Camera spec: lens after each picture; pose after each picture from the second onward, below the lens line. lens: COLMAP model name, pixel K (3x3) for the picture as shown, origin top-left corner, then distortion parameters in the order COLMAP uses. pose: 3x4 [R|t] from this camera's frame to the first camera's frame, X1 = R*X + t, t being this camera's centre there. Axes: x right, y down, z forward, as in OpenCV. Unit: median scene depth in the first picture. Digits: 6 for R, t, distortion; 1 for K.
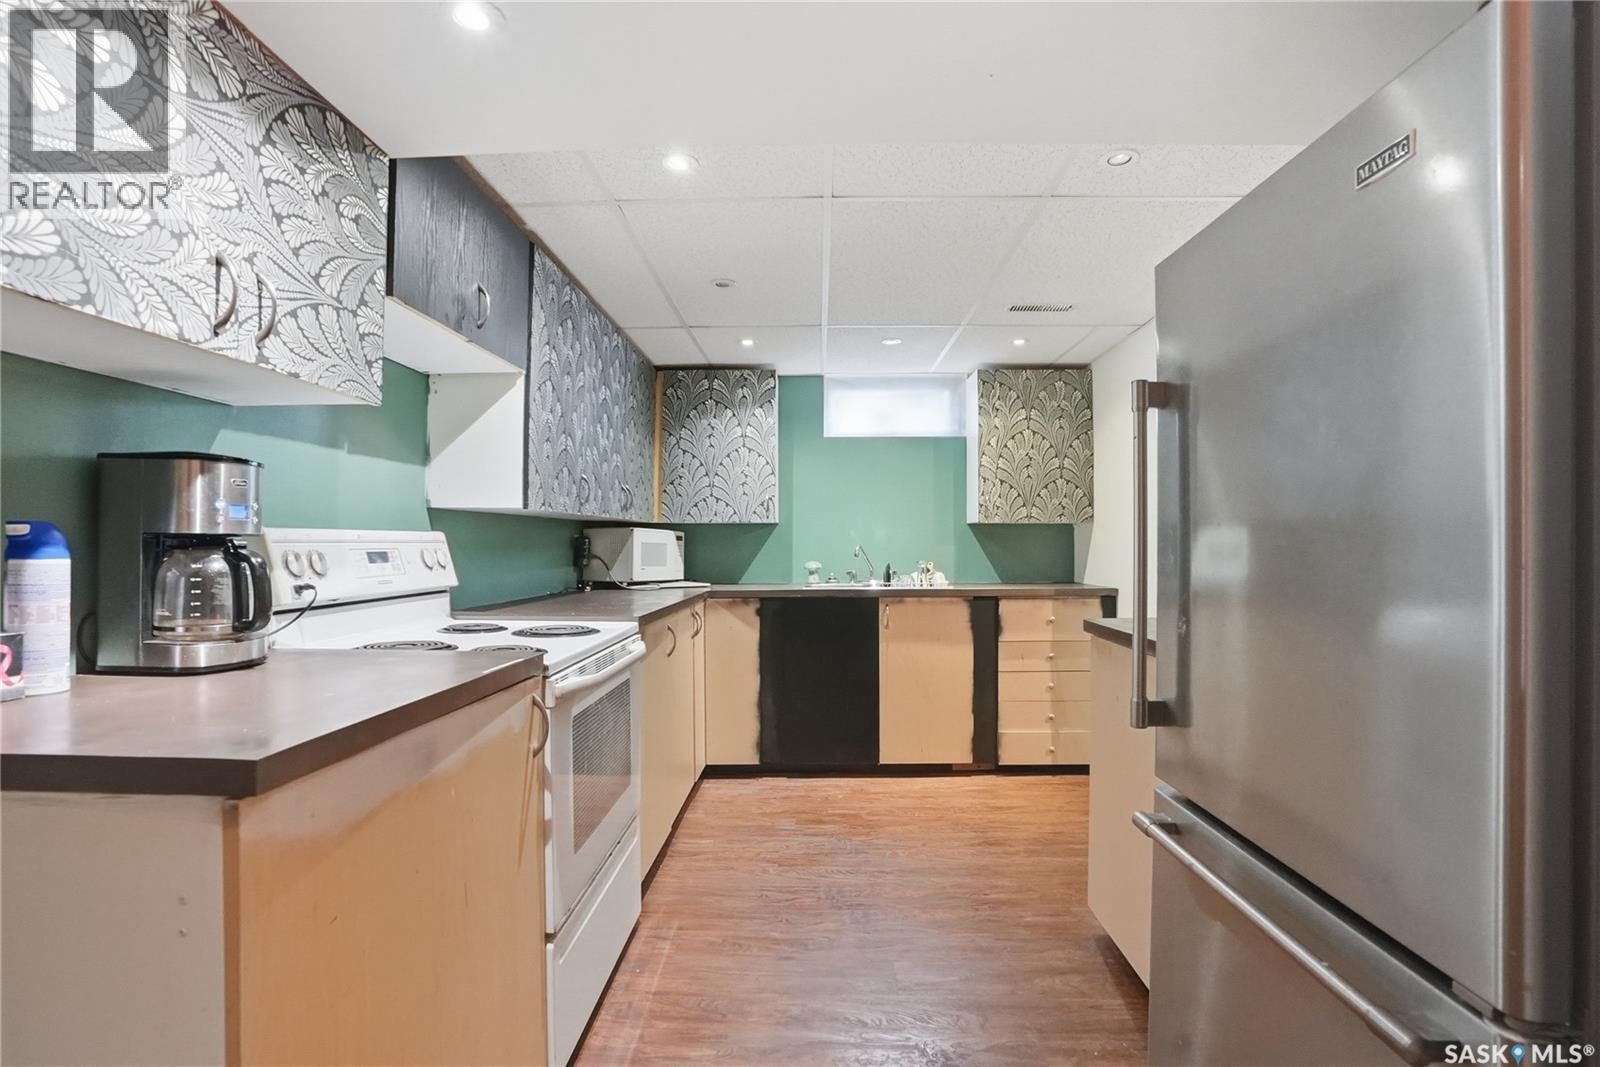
lens RADIAL K [[742.4, 0, 800.0], [0, 742.4, 533.5], [0, 0, 1]] dist [-0.065452, 0.025556]
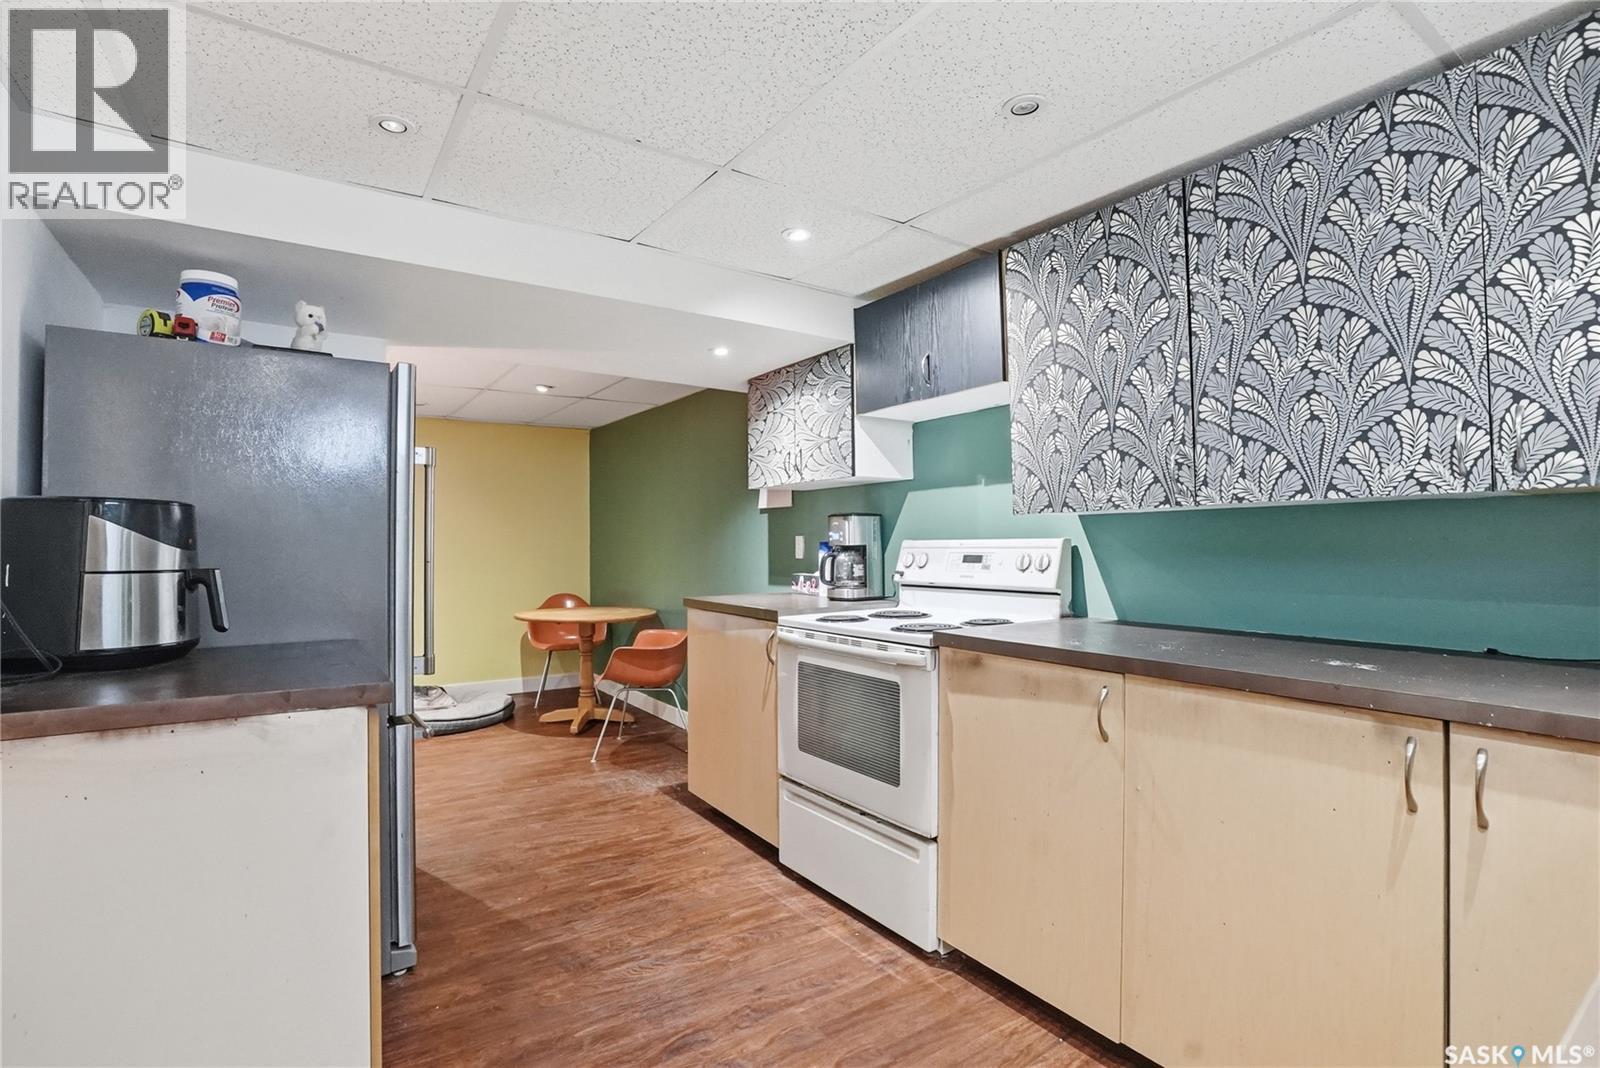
lens RADIAL K [[742.4, 0, 800.0], [0, 742.4, 534.0], [0, 0, 1]] dist [-0.065452, 0.025556]
pose [[-0.802993, -0.007231, -0.595945, 0.452355], [0.012687, 0.999492, -0.029222, 0.018968], [0.595854, -0.031026, -0.802493, 1.631947]]
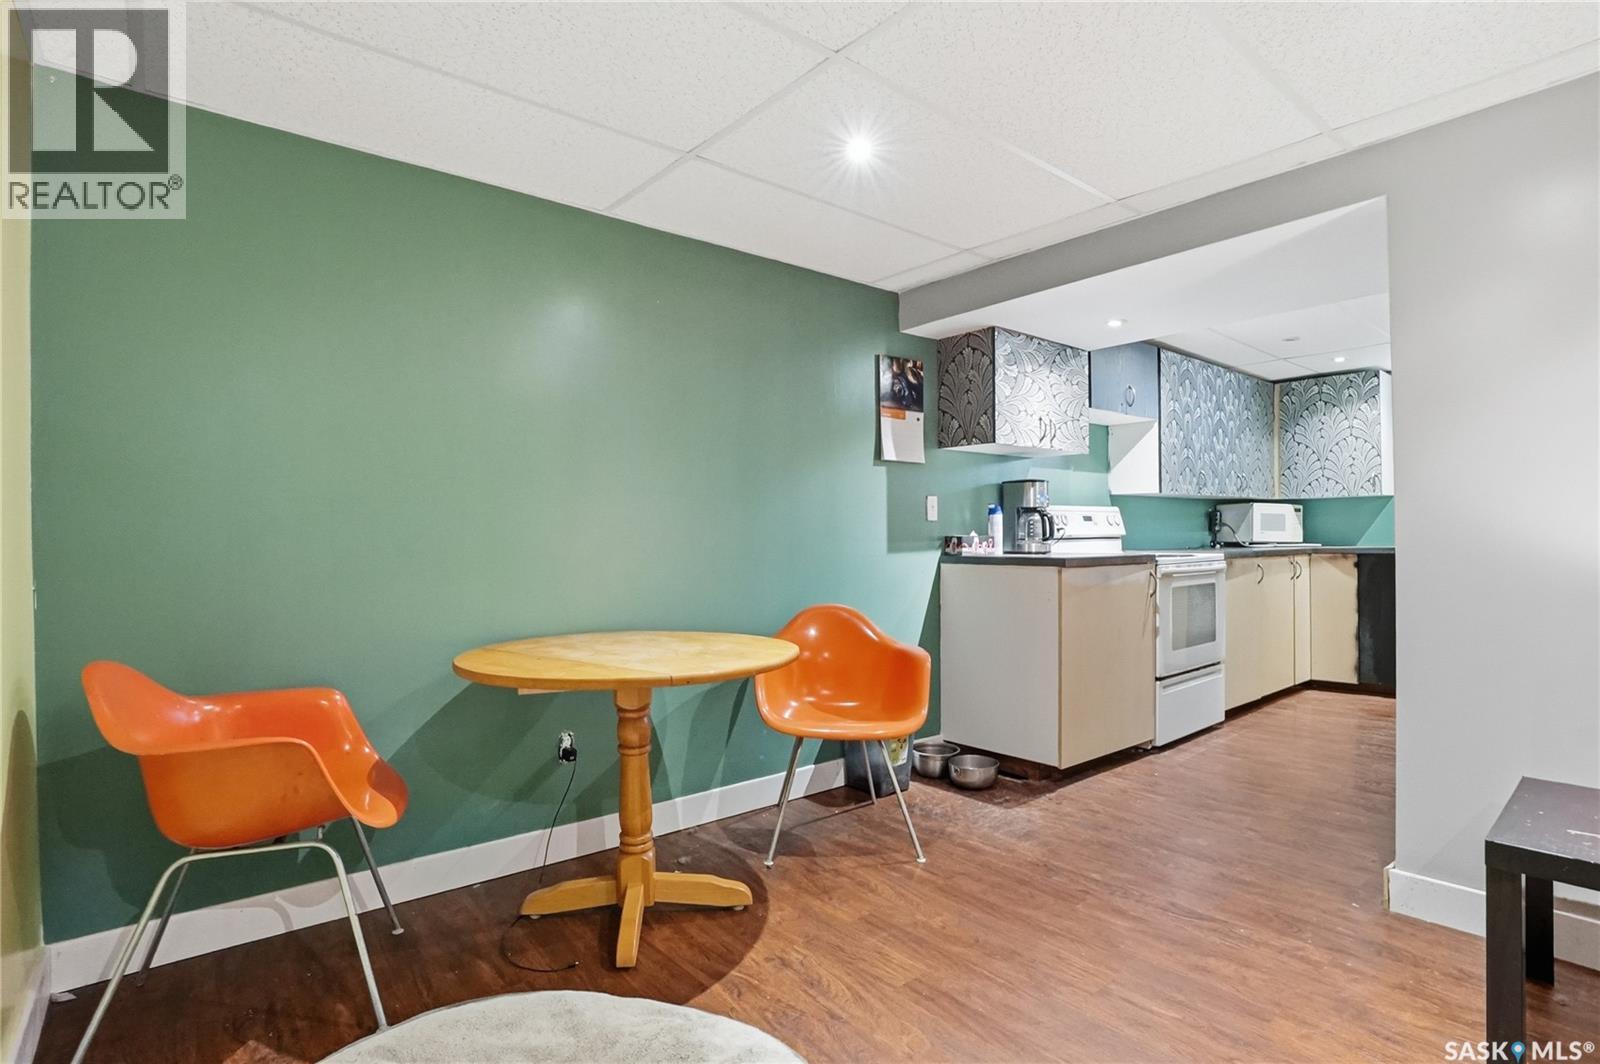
lens RADIAL K [[782.9, 0, 800.0], [0, 782.9, 532.0], [0, 0, 1]] dist [-0.070326, 0.031446]
pose [[0.651282, -0.007523, -0.758798, 0.513418], [0.019070, 0.999797, 0.006455, 0.034653], [0.758596, -0.018674, 0.651294, -0.962748]]
